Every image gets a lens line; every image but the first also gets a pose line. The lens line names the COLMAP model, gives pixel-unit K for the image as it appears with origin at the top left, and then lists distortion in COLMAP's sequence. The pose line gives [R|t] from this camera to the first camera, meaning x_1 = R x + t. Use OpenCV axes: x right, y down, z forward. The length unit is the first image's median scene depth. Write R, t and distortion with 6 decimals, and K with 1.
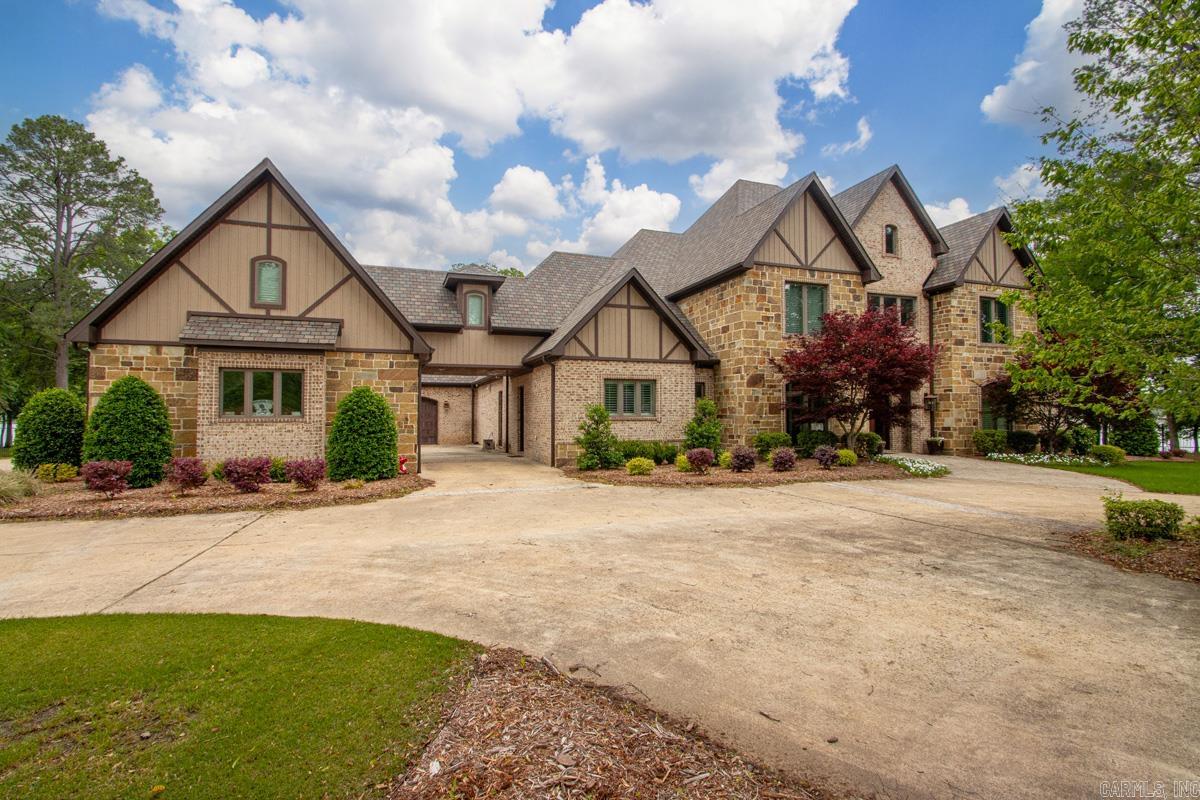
lens RADIAL K [[556.7, 0, 582.5], [0, 556.7, 401.1], [0, 0, 1]] dist [-0.000904, -0.011830]
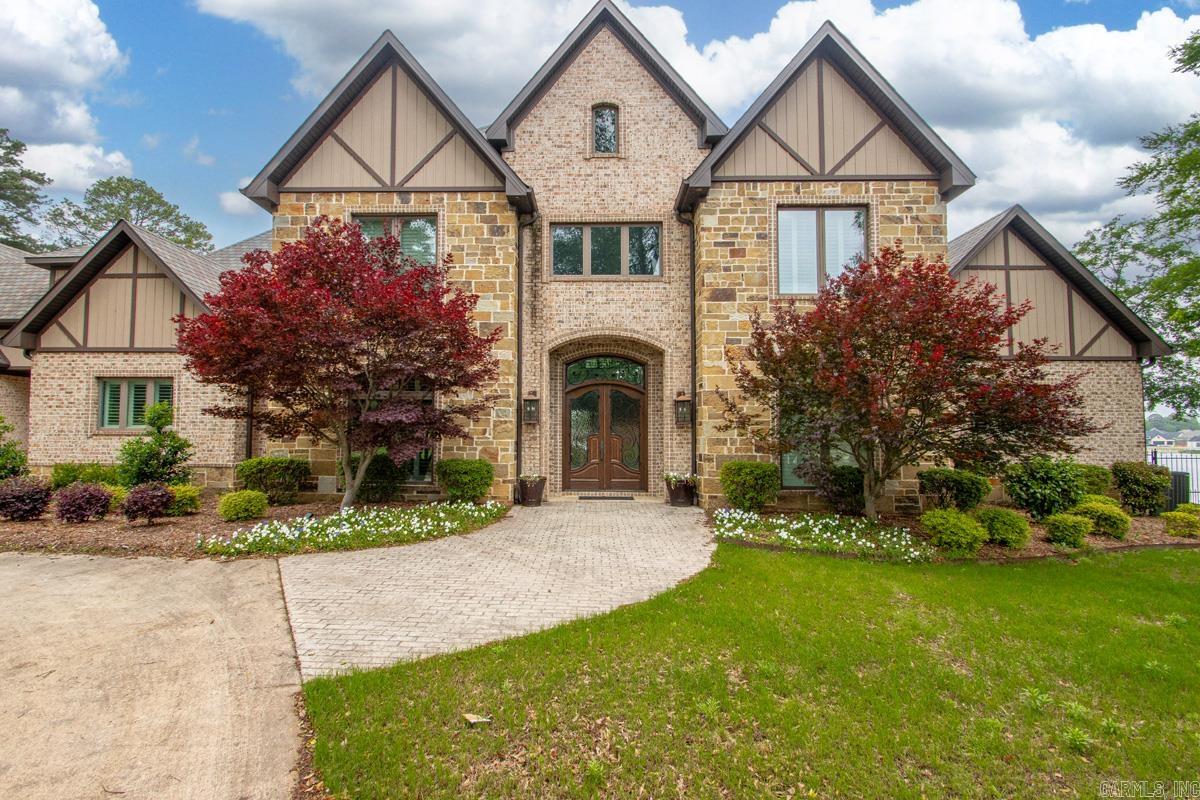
lens RADIAL K [[556.7, 0, 582.5], [0, 556.7, 401.1], [0, 0, 1]] dist [-0.000904, -0.011830]
pose [[0.938637, -0.011281, -0.344721, 0.818925], [0.001843, 0.999615, -0.027692, 0.010970], [0.344901, 0.025358, 0.938297, 0.510816]]
